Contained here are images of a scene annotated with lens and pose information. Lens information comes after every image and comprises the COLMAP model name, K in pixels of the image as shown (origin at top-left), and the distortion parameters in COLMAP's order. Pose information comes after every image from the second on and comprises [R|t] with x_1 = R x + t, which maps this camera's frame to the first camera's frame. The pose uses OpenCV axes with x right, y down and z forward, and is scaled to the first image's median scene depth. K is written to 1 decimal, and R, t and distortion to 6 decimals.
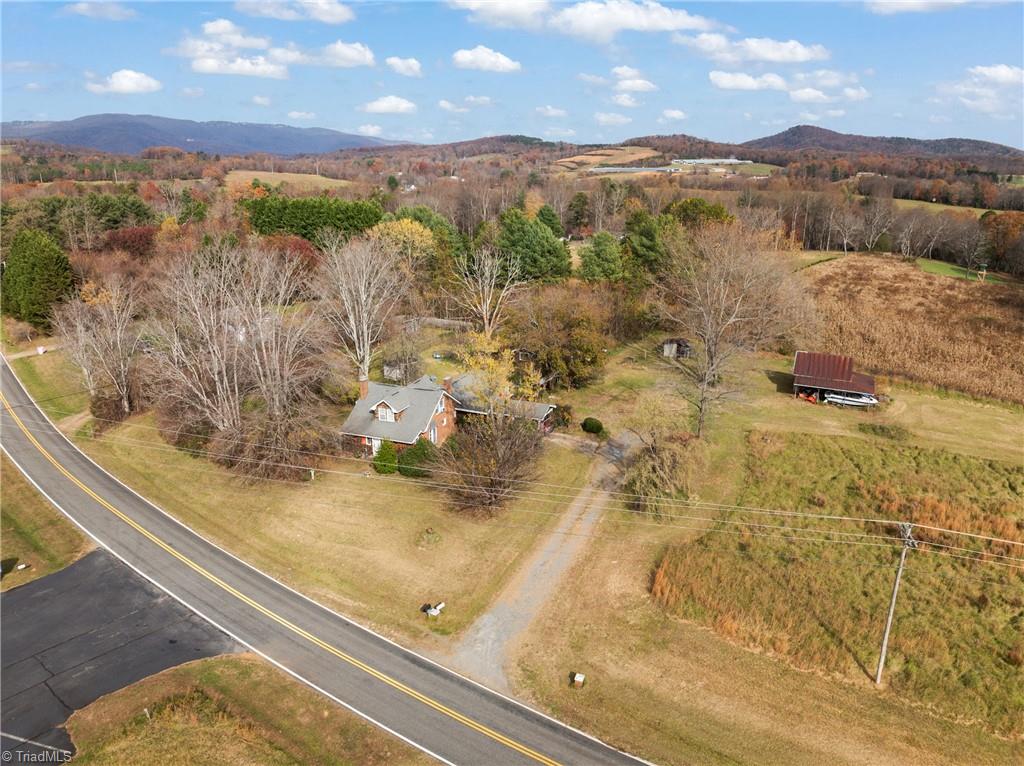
lens RADIAL K [[719.3, 0, 516.1], [0, 719.3, 380.8], [0, 0, 1]] dist [-0.041094, 0.003181]
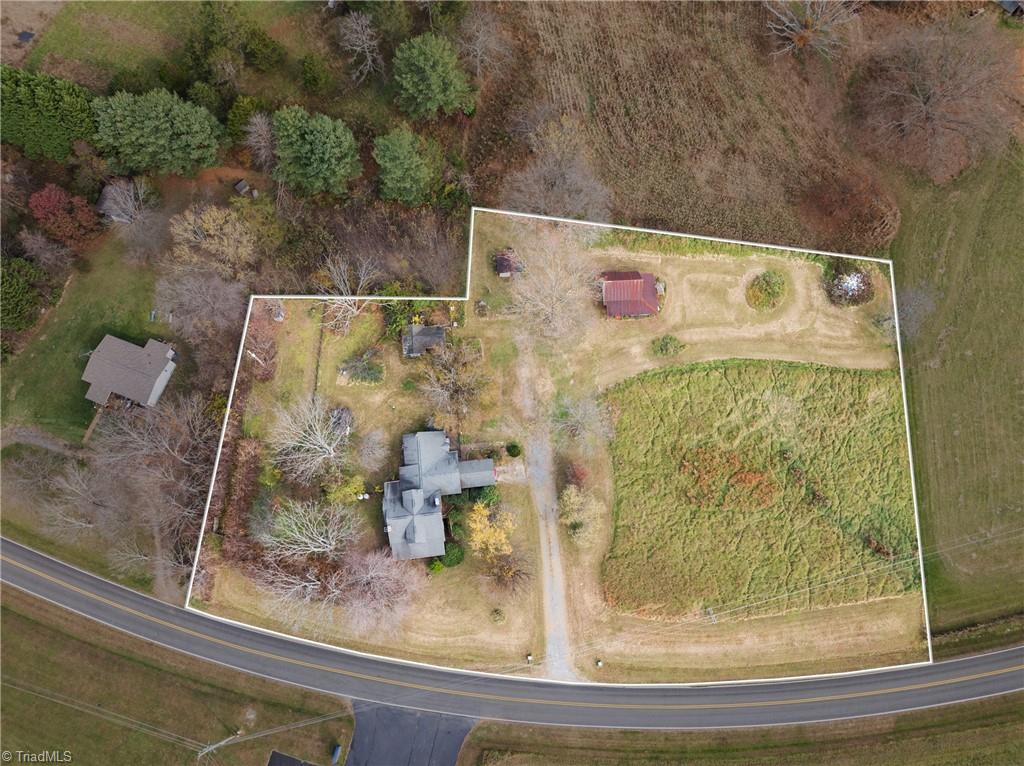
lens RADIAL K [[719.3, 0, 516.1], [0, 719.3, 380.8], [0, 0, 1]] dist [-0.041094, 0.003181]
pose [[0.875569, -0.460117, 0.147214, -0.055943], [0.138441, 0.530931, 0.836030, -1.481321], [-0.462832, -0.711621, 0.528566, 0.297777]]
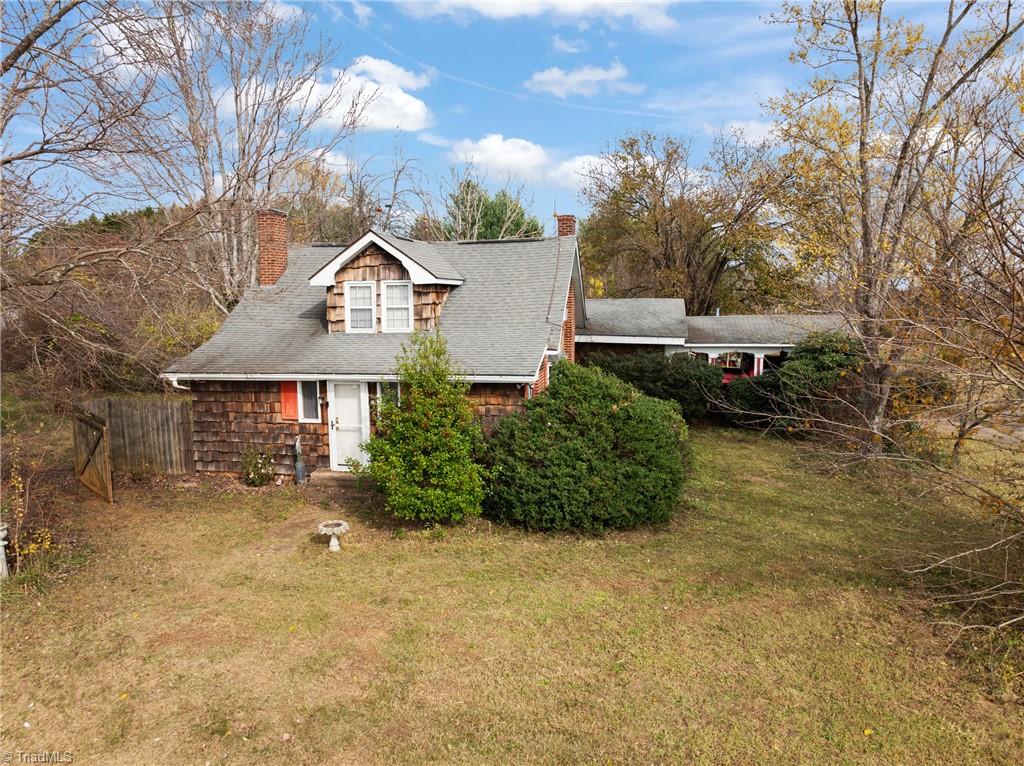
lens RADIAL K [[719.3, 0, 516.1], [0, 719.3, 380.8], [0, 0, 1]] dist [-0.041094, 0.003181]
pose [[0.977052, -0.053045, 0.206288, -0.185504], [0.093220, 0.977306, -0.190220, 0.122652], [-0.191516, 0.205085, 0.959824, 0.756840]]
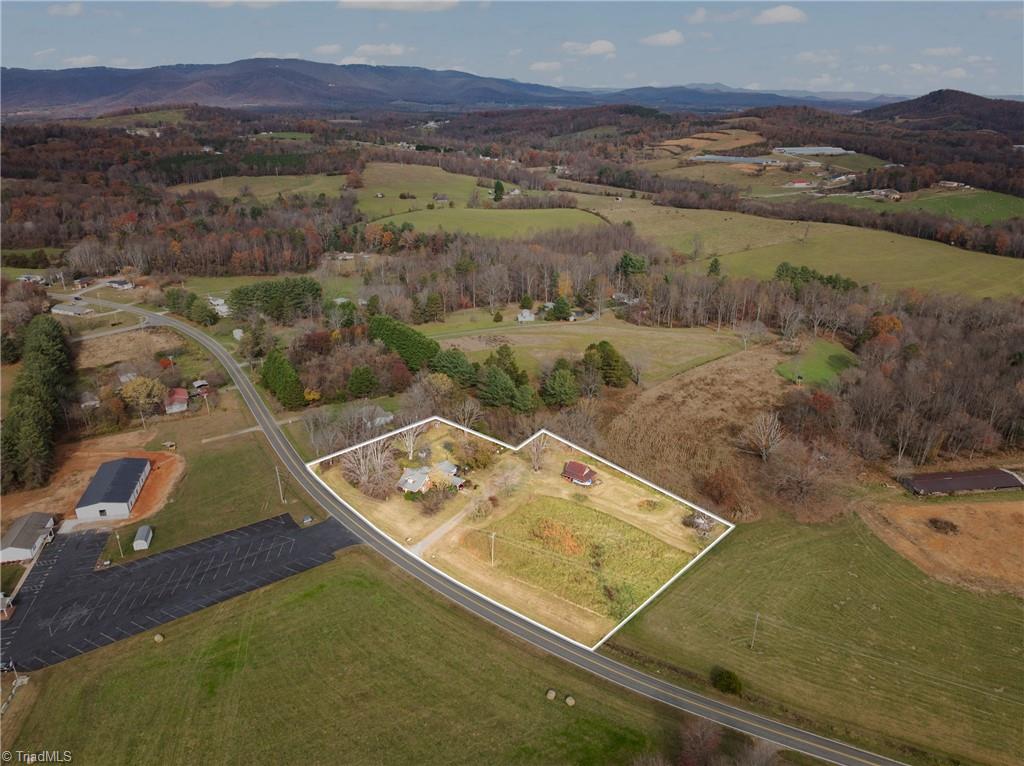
lens RADIAL K [[719.3, 0, 516.1], [0, 719.3, 380.8], [0, 0, 1]] dist [-0.041094, 0.003181]
pose [[0.984595, 0.072981, -0.158893, 0.797229], [-0.060571, 0.994823, 0.081600, -0.716852], [0.164025, -0.070719, 0.983918, -2.155924]]
